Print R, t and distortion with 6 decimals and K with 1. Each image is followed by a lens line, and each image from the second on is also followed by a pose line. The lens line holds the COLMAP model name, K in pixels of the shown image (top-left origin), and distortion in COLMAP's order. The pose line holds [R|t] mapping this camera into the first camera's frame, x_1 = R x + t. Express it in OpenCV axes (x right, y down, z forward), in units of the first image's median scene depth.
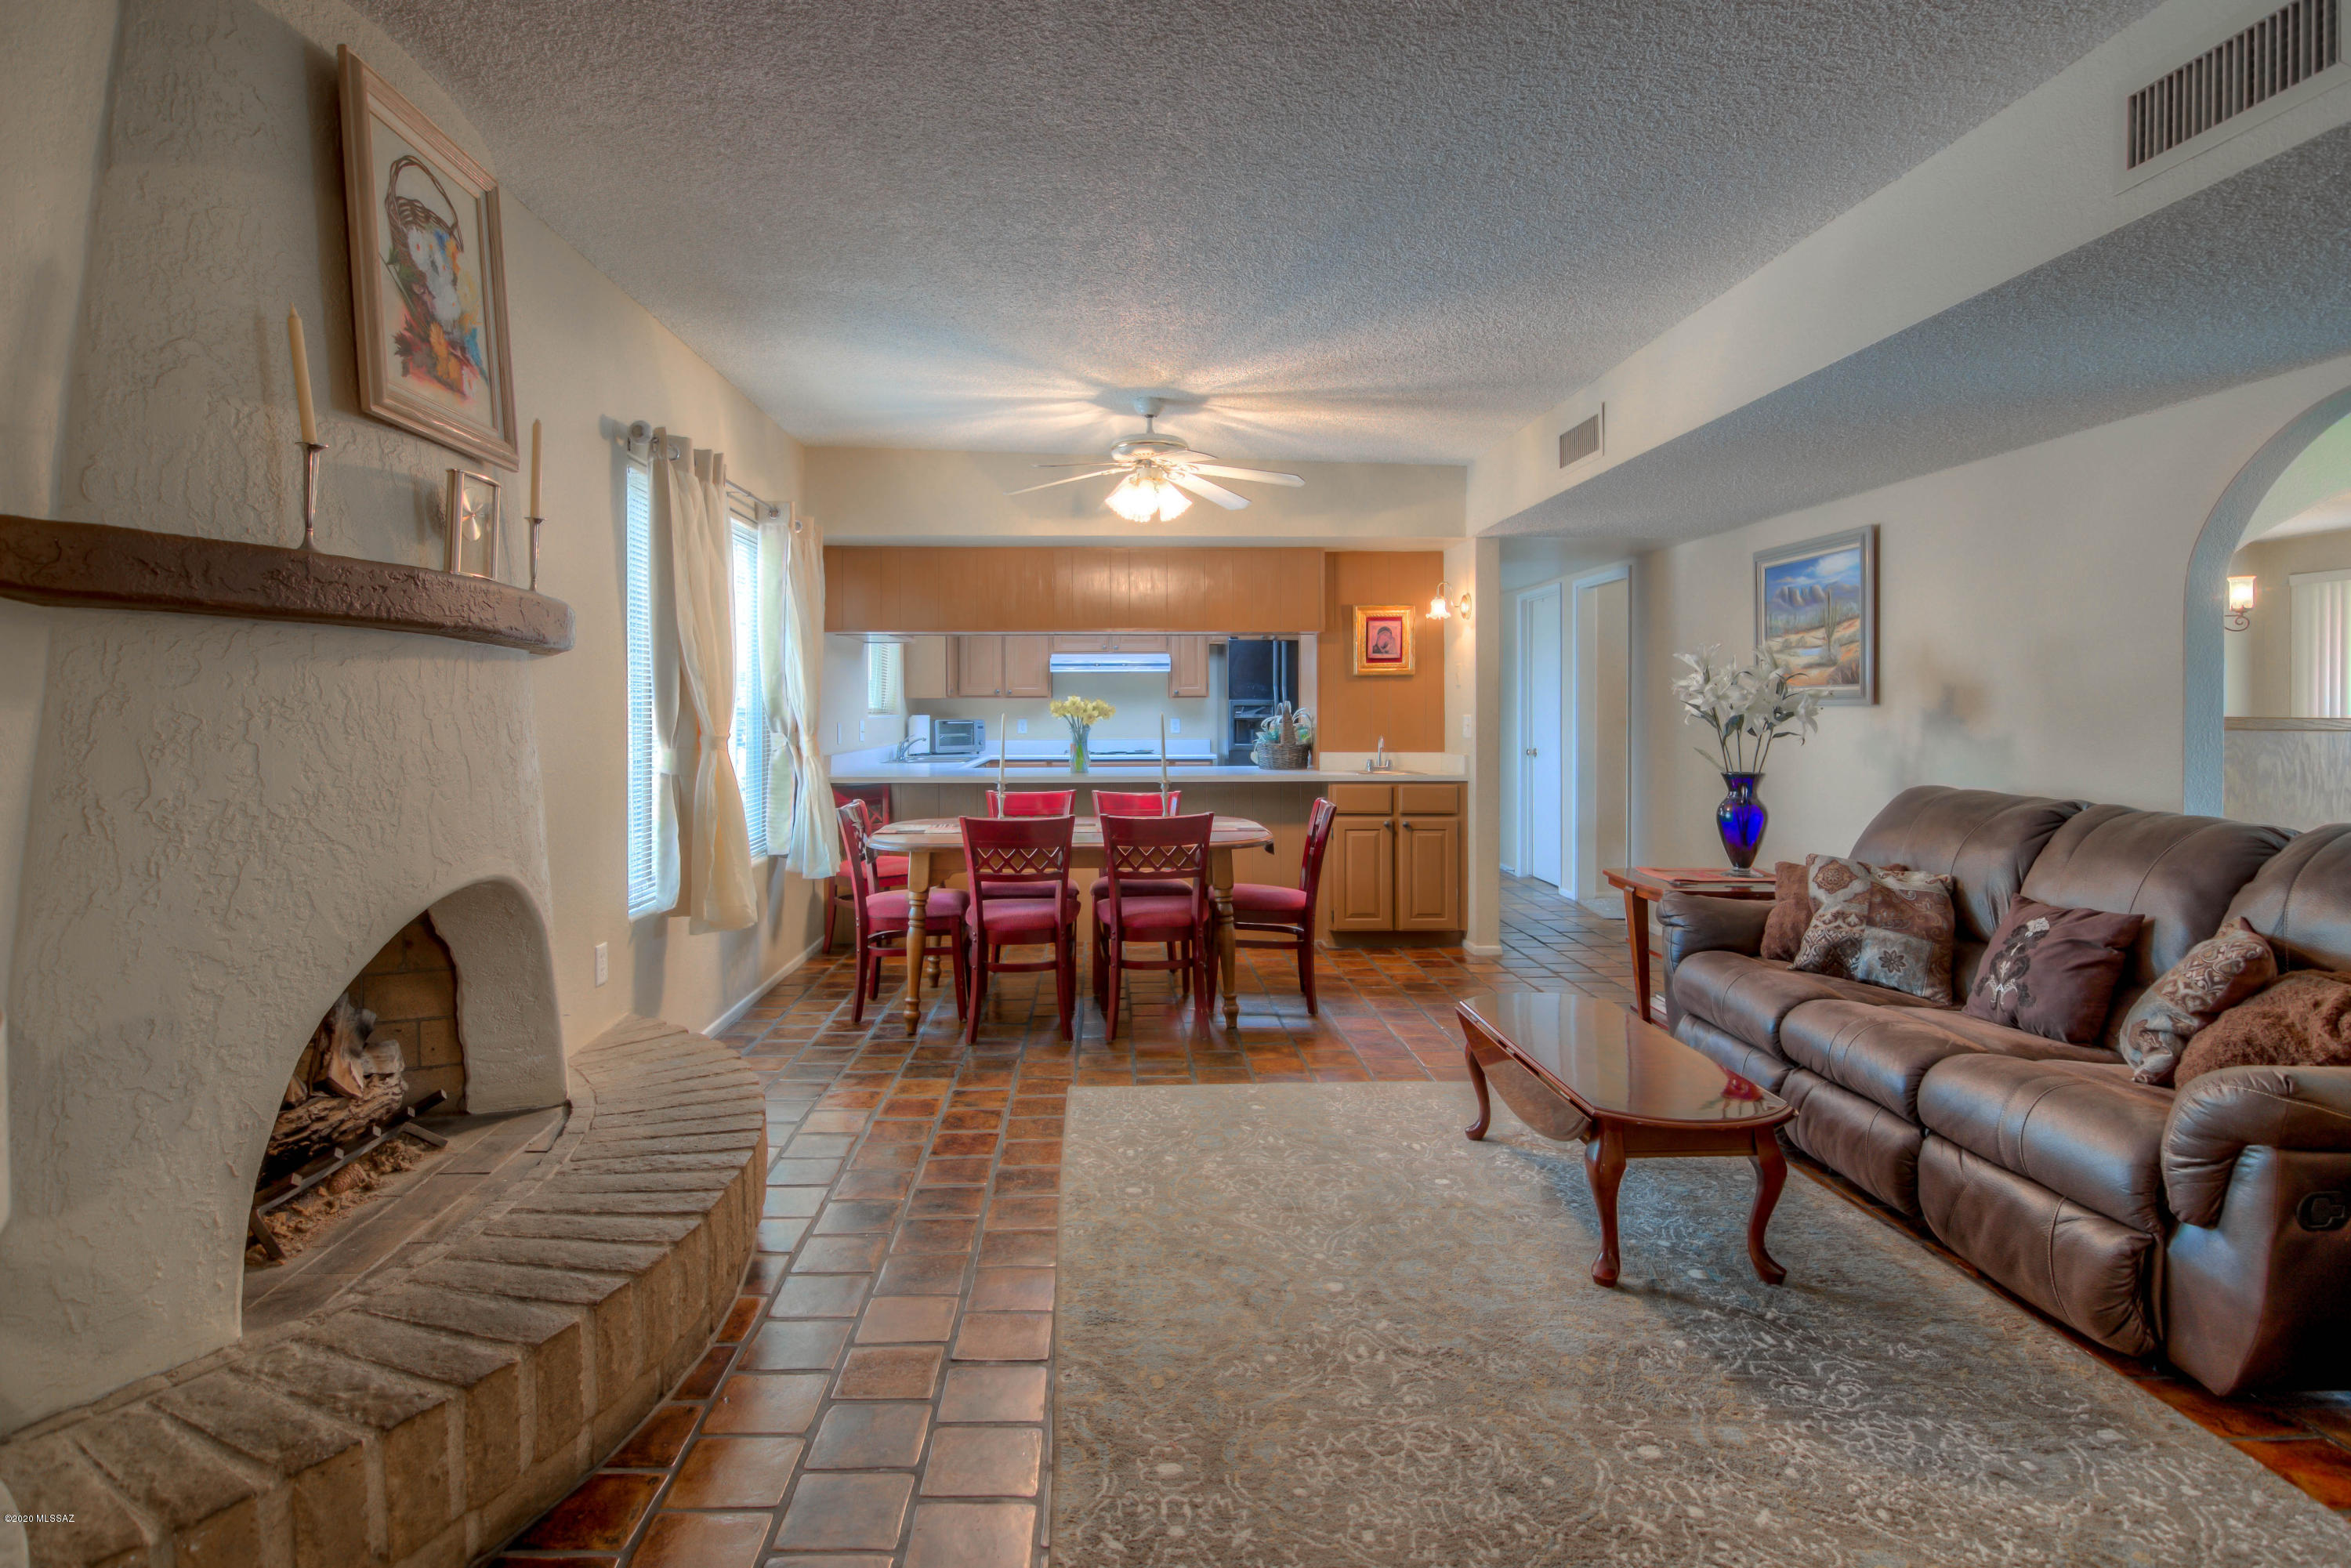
lens RADIAL K [[1282.7, 0, 1098.4], [0, 1282.7, 722.7], [0, 0, 1]] dist [-0.002435, -0.019024]
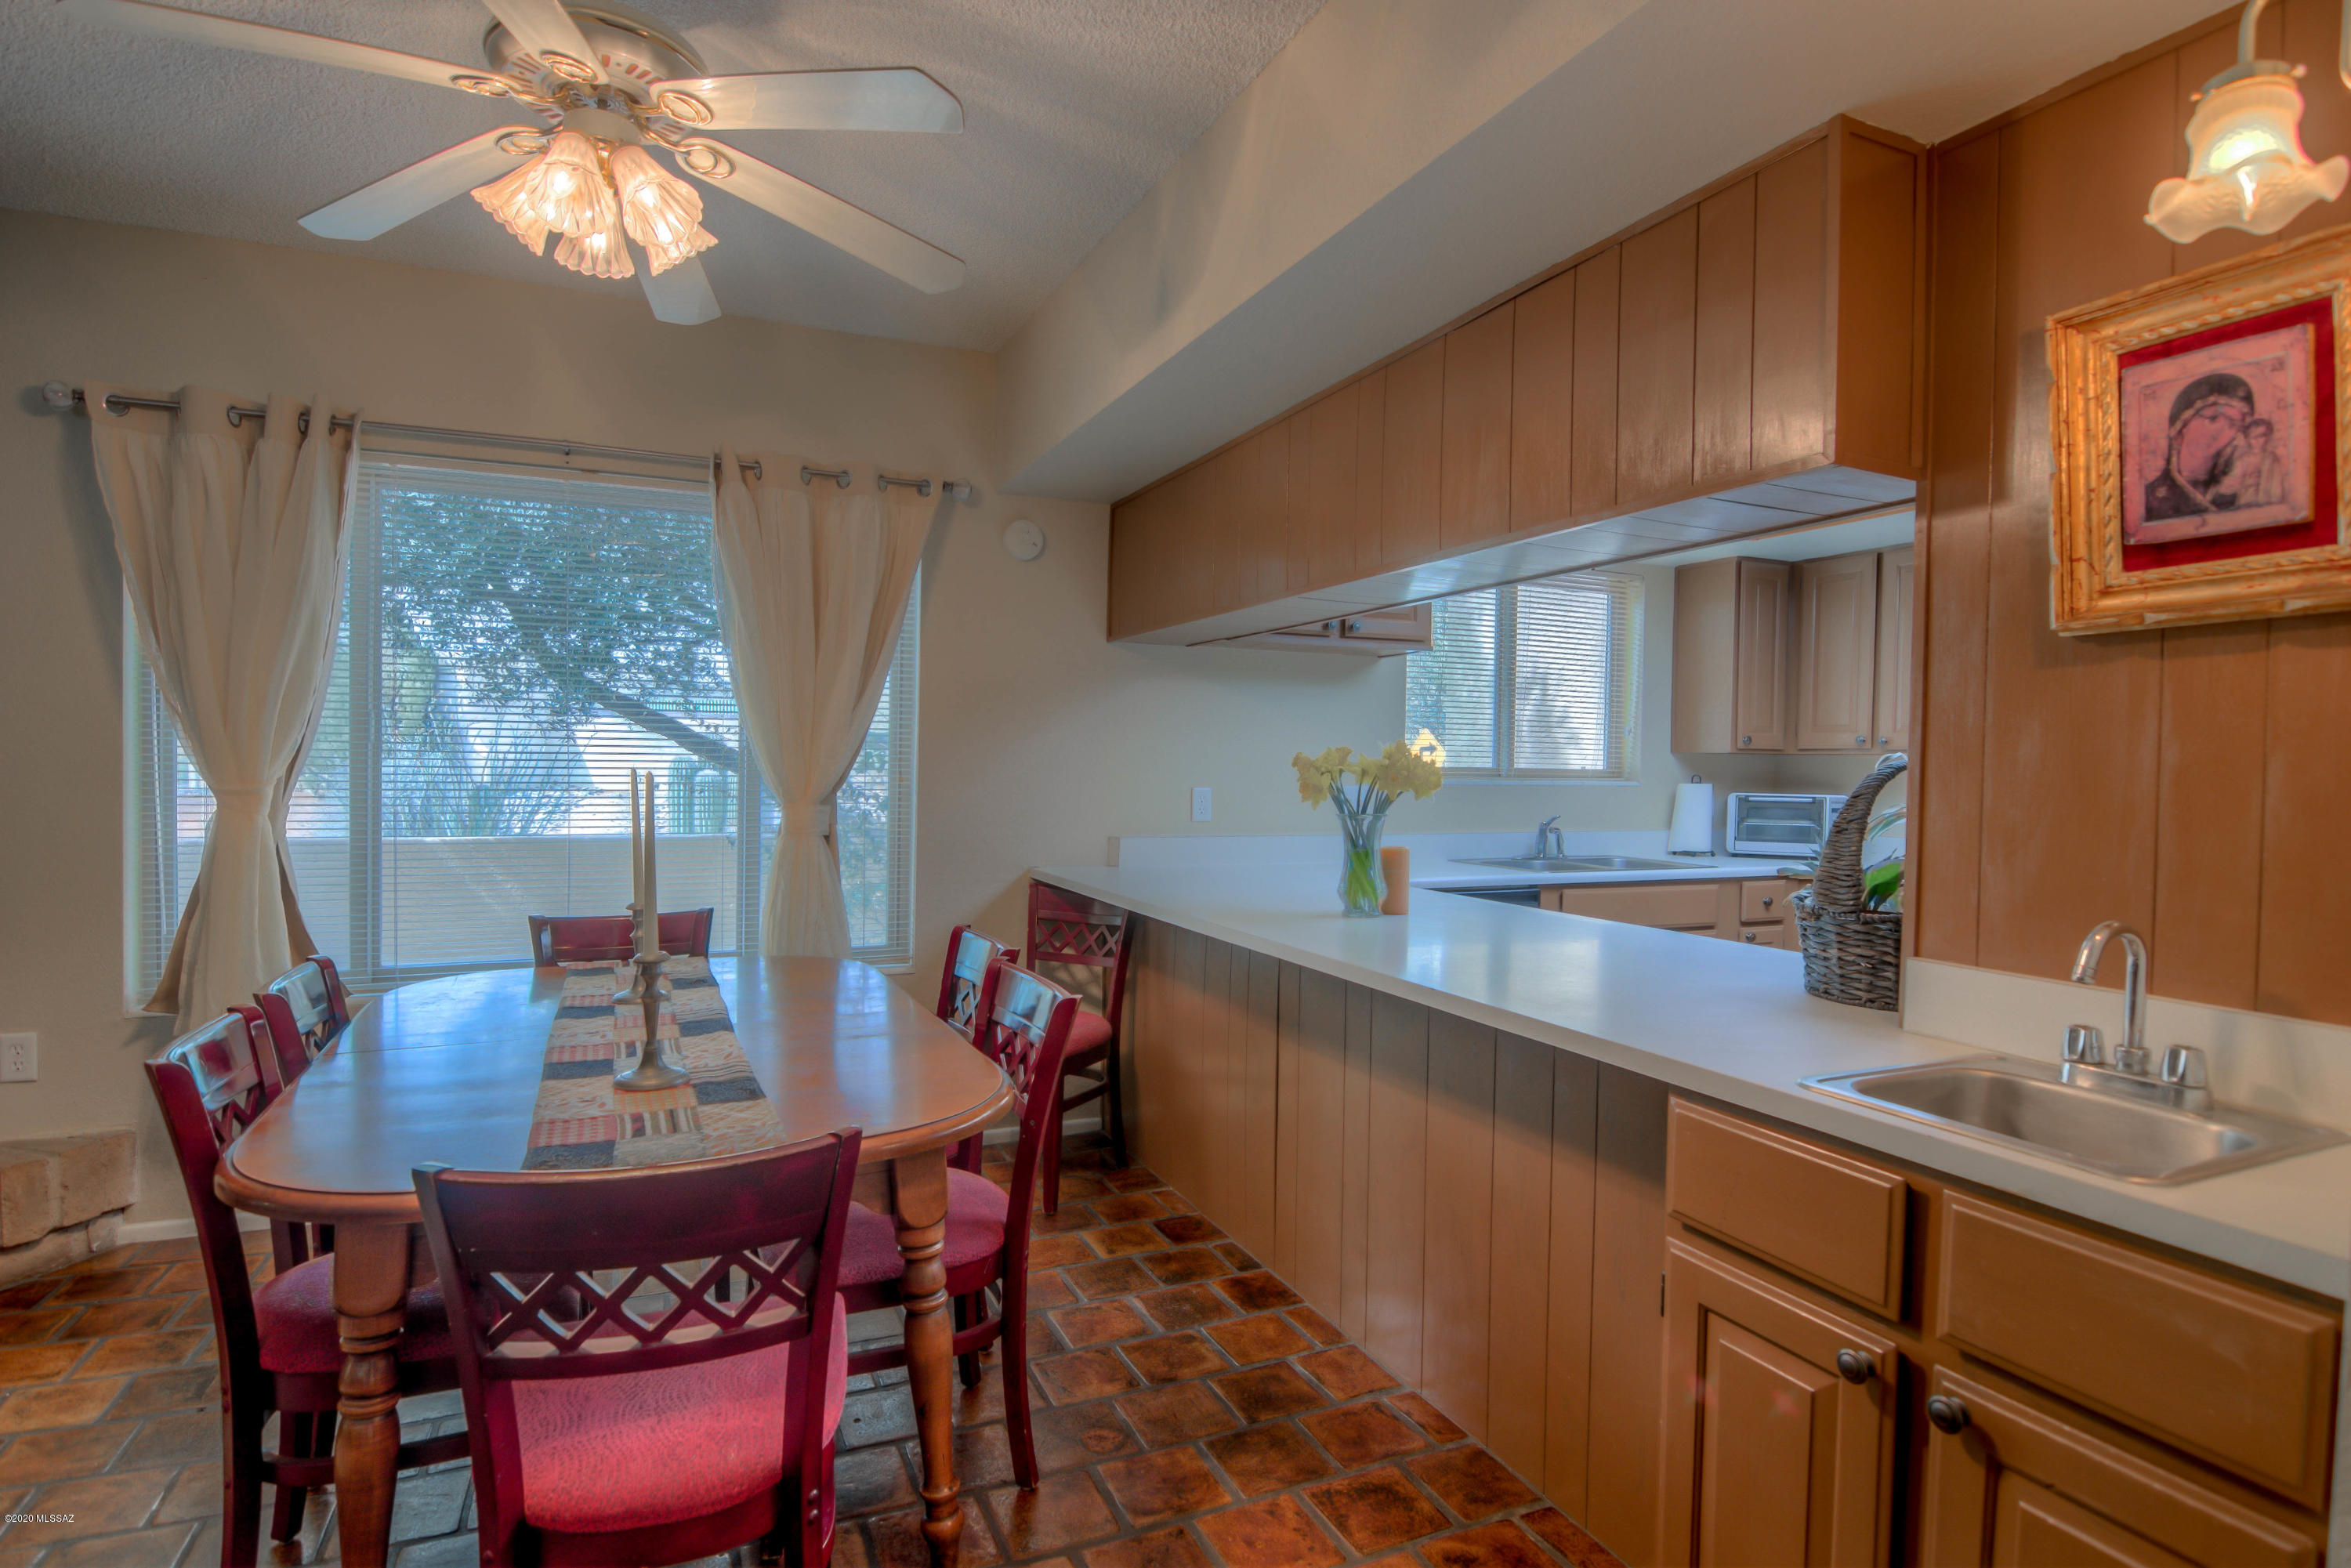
lens RADIAL K [[1193.8, 0, 1167.2], [0, 1193.8, 788.2], [0, 0, 1]] dist [-0.005676, -0.010704]
pose [[0.382172, 0.029521, -0.923620, 0.436763], [-0.025196, 0.999451, 0.021520, -0.014713], [0.923748, 0.015047, 0.382706, 1.033535]]
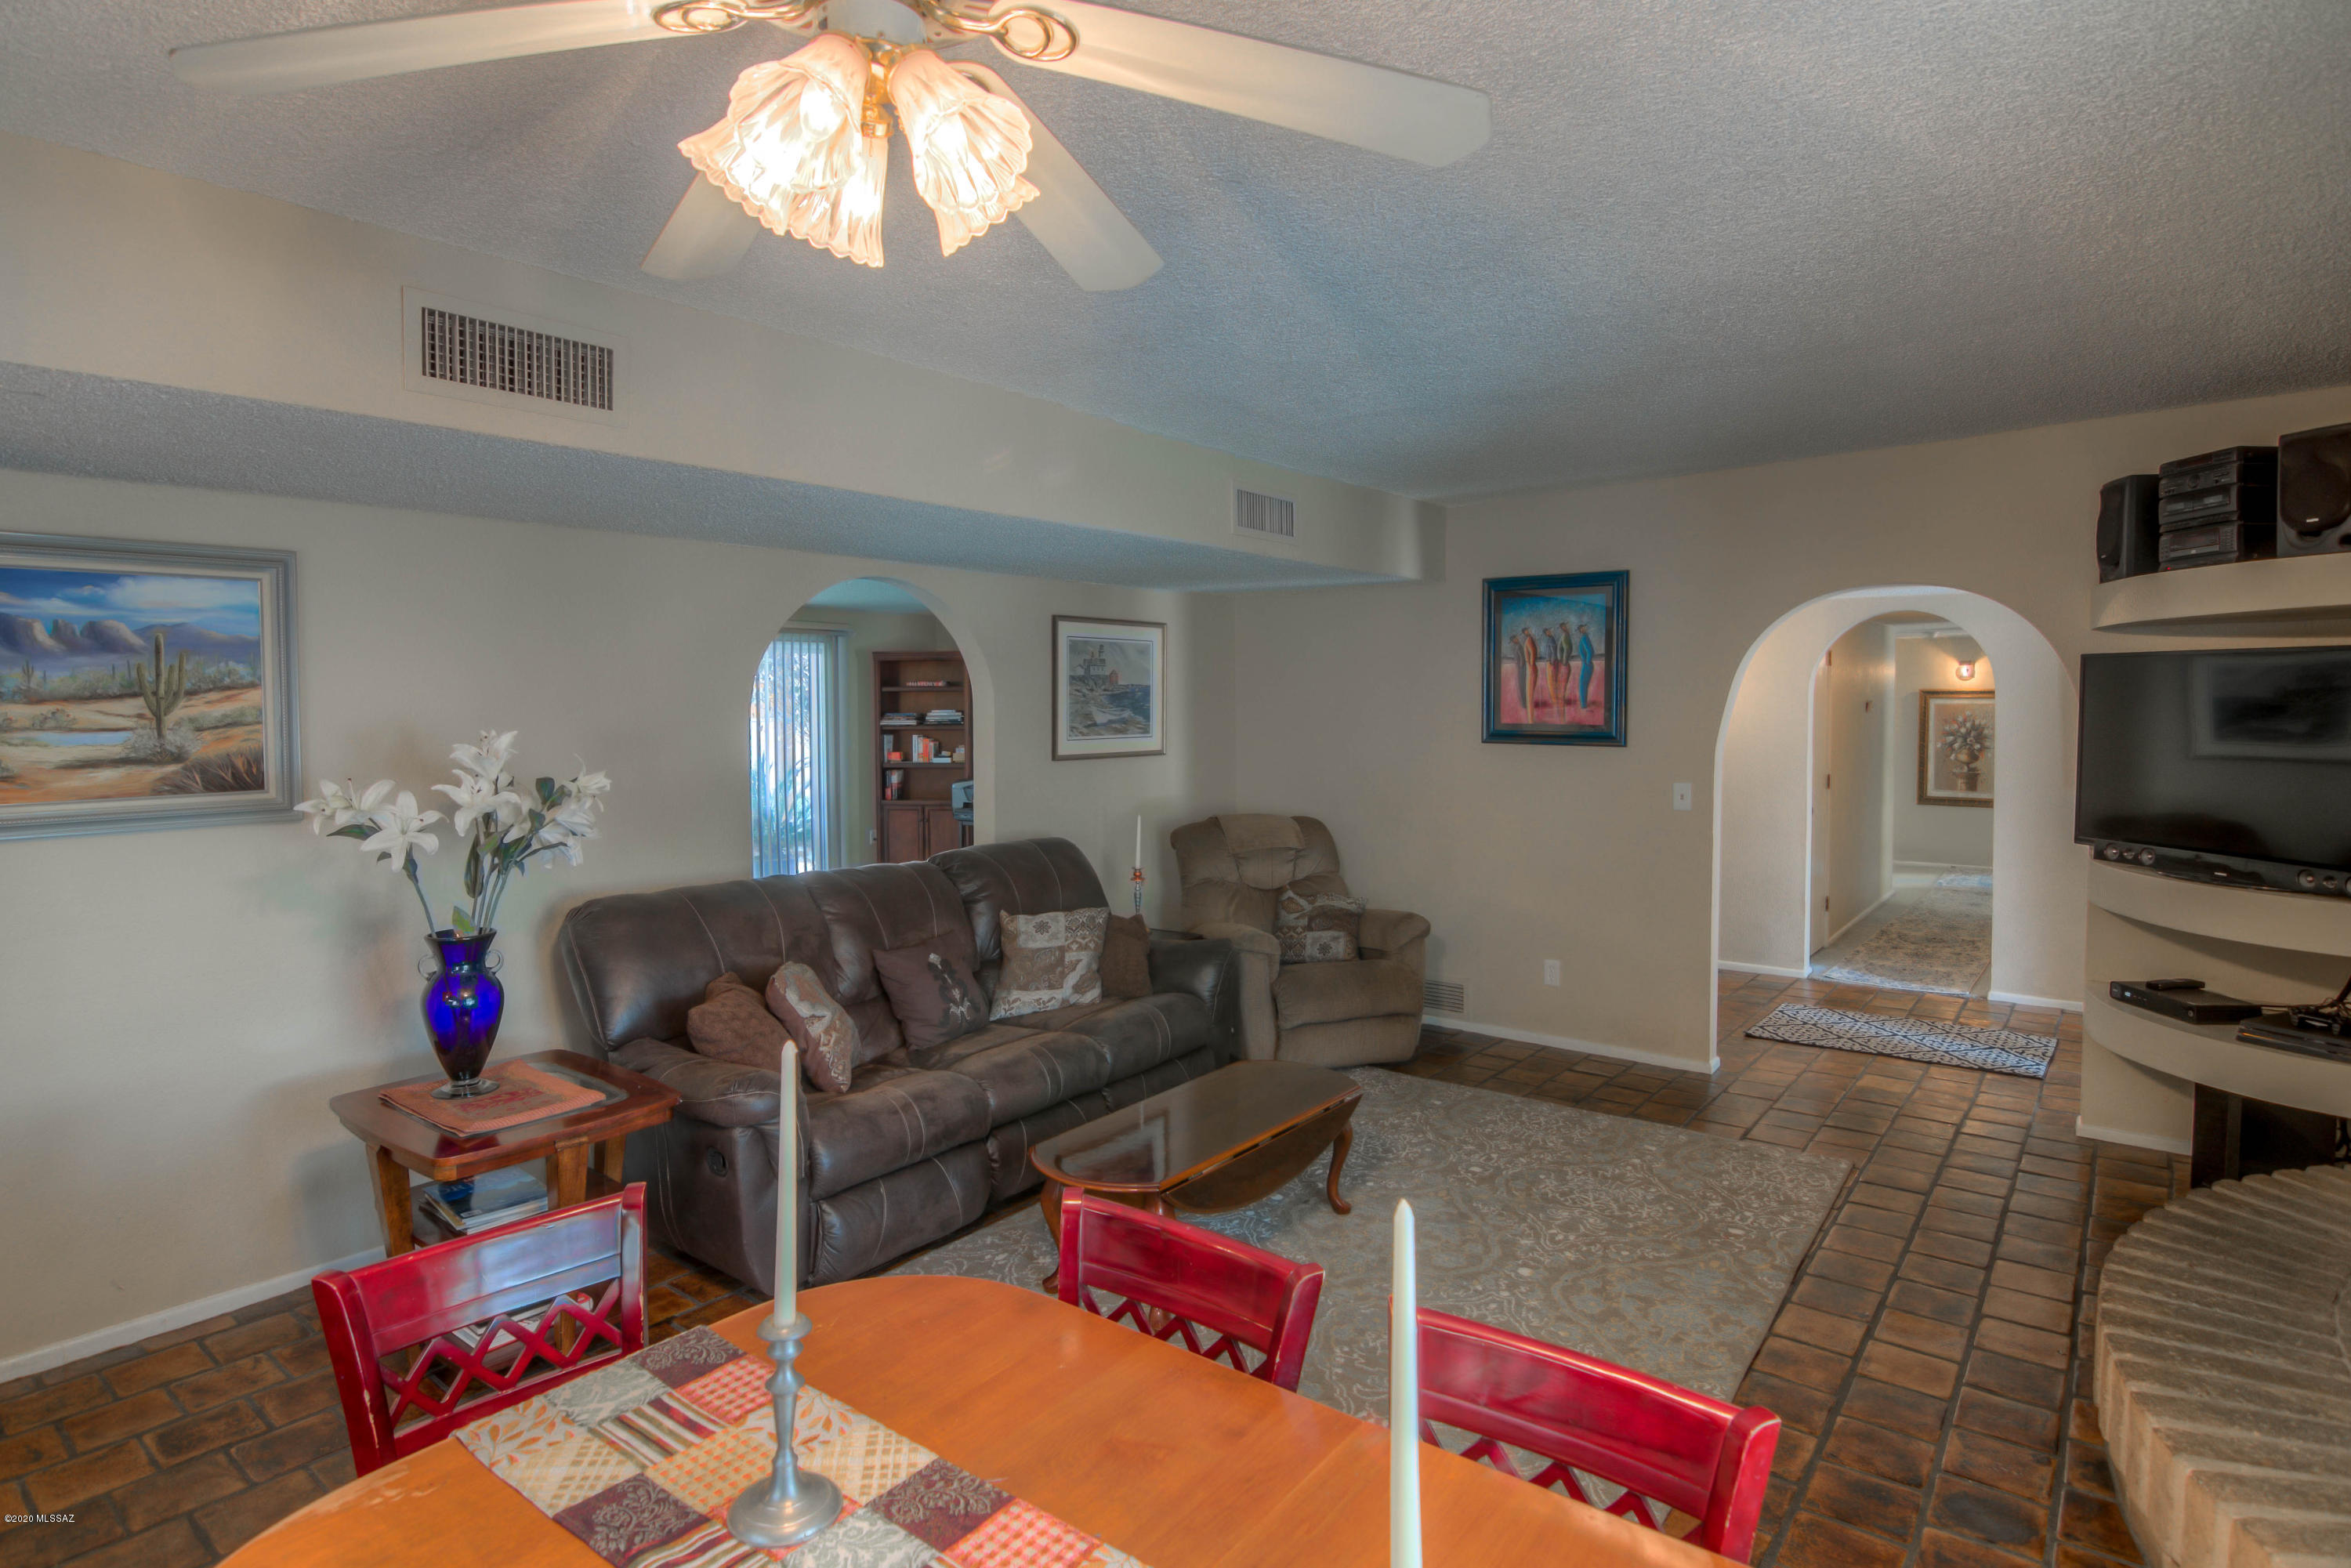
lens RADIAL K [[1217.1, 0, 1179.3], [0, 1217.1, 749.2], [0, 0, 1]] dist [0.002533, -0.010295]
pose [[-0.770720, -0.020727, 0.636837, -0.153107], [0.012869, 0.998761, 0.048081, -0.073057], [-0.637044, 0.045252, -0.769498, 1.154170]]
